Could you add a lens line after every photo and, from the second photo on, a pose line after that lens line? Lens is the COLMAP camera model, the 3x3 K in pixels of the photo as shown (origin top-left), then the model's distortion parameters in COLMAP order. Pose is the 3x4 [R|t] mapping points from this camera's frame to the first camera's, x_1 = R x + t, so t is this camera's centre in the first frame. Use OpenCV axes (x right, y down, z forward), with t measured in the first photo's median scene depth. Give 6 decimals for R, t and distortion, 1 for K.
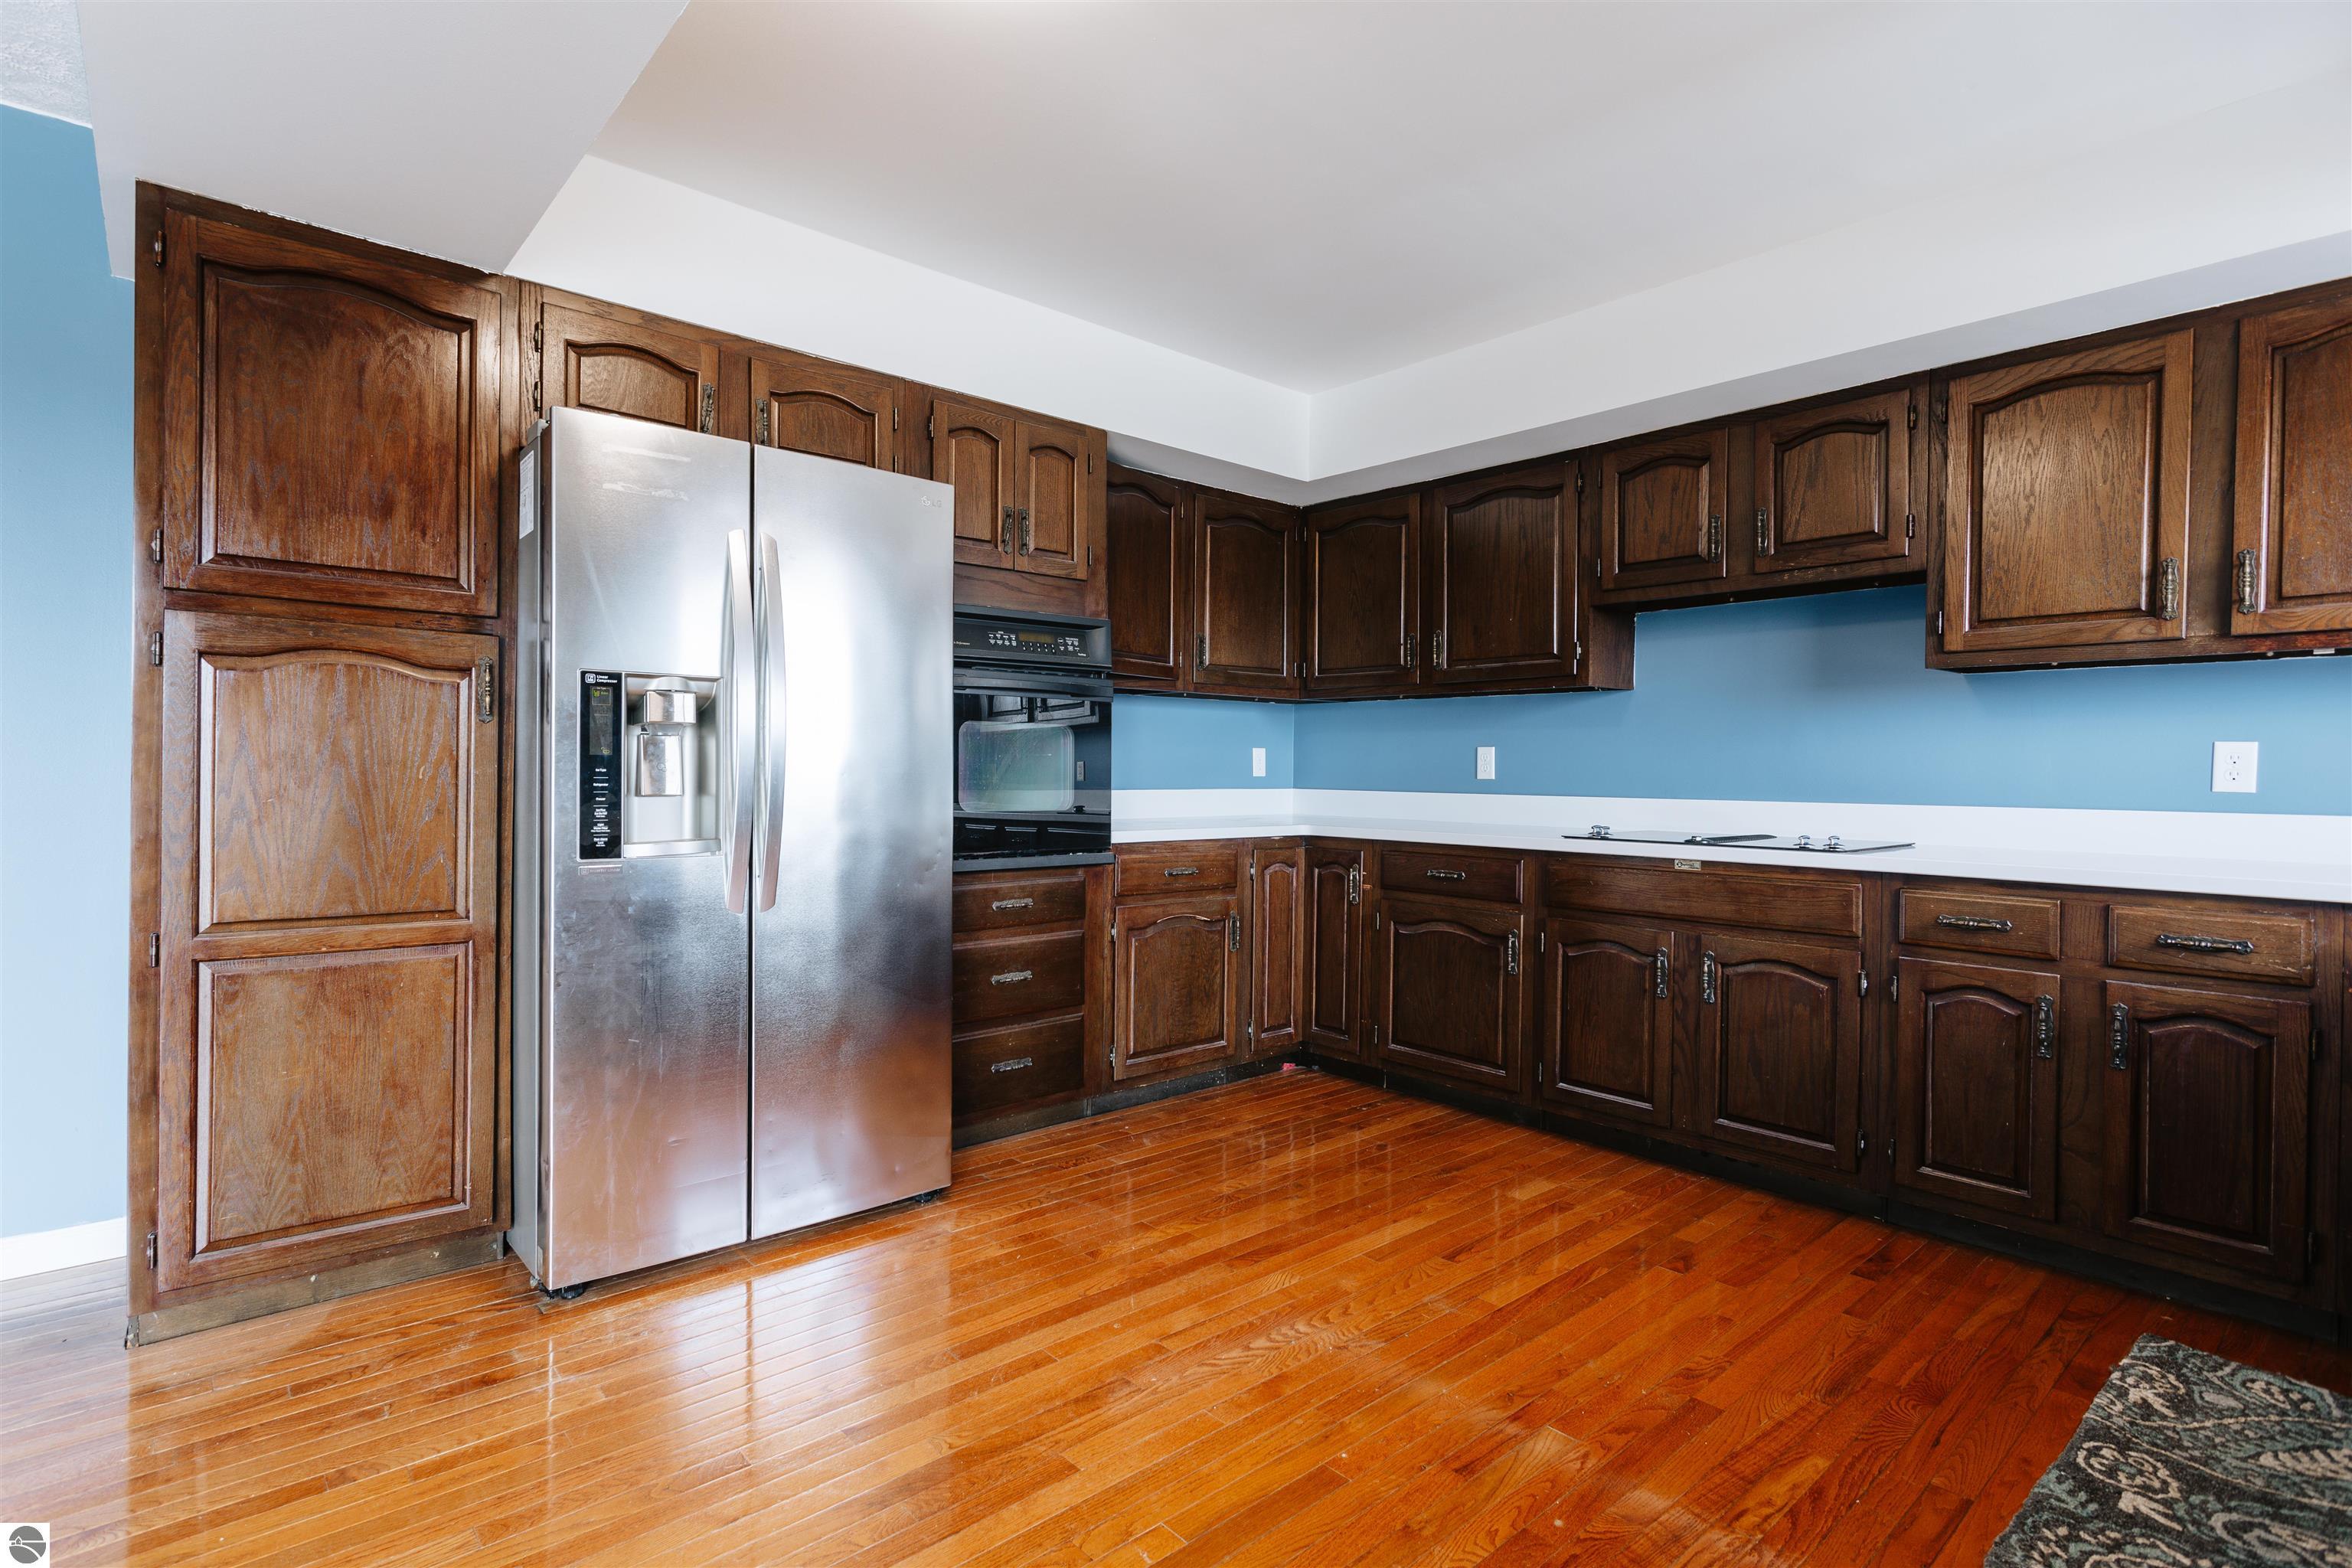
lens RADIAL K [[1122.0, 0, 1176.0], [0, 1122.0, 784.0], [0, 0, 1]] dist [0.009454, -0.000070]
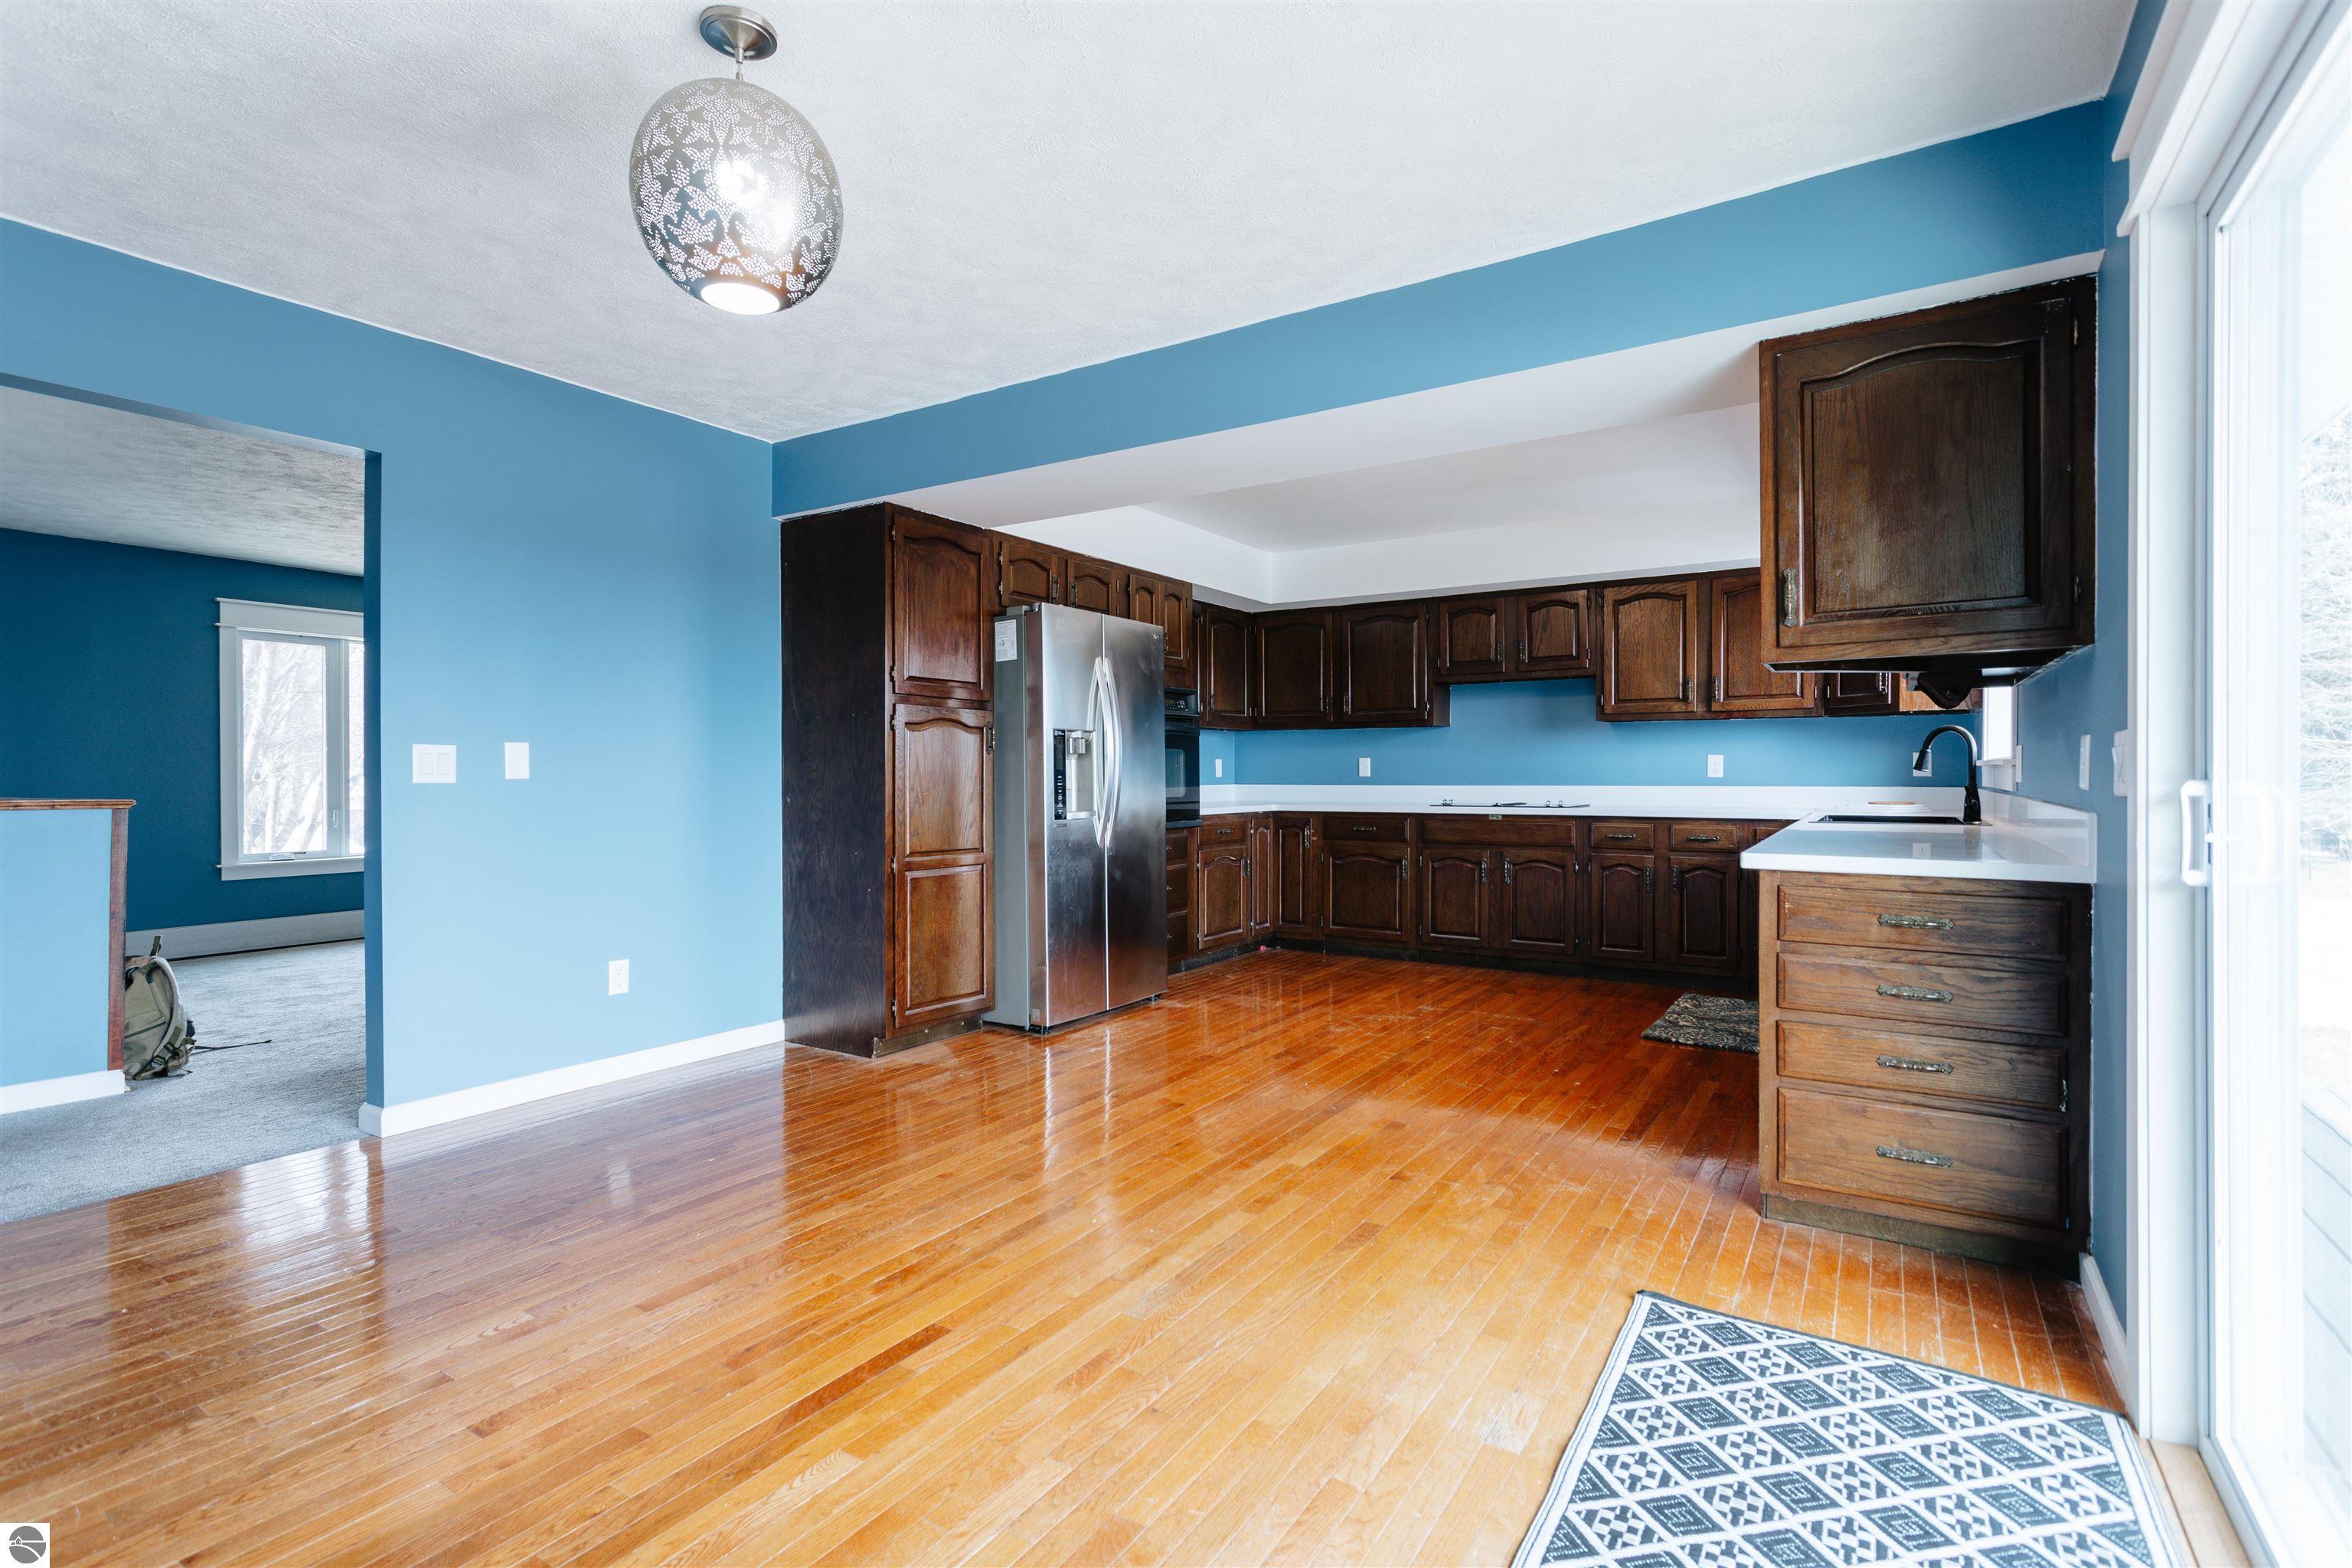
lens RADIAL K [[1102.7, 0, 1161.9], [0, 1102.7, 786.0], [0, 0, 1]] dist [0.001611, -0.000109]
pose [[0.963836, -0.015665, 0.266037, -0.594339], [0.015666, 0.999875, 0.002116, 0.002269], [-0.266037, 0.002128, 0.963961, -0.688616]]
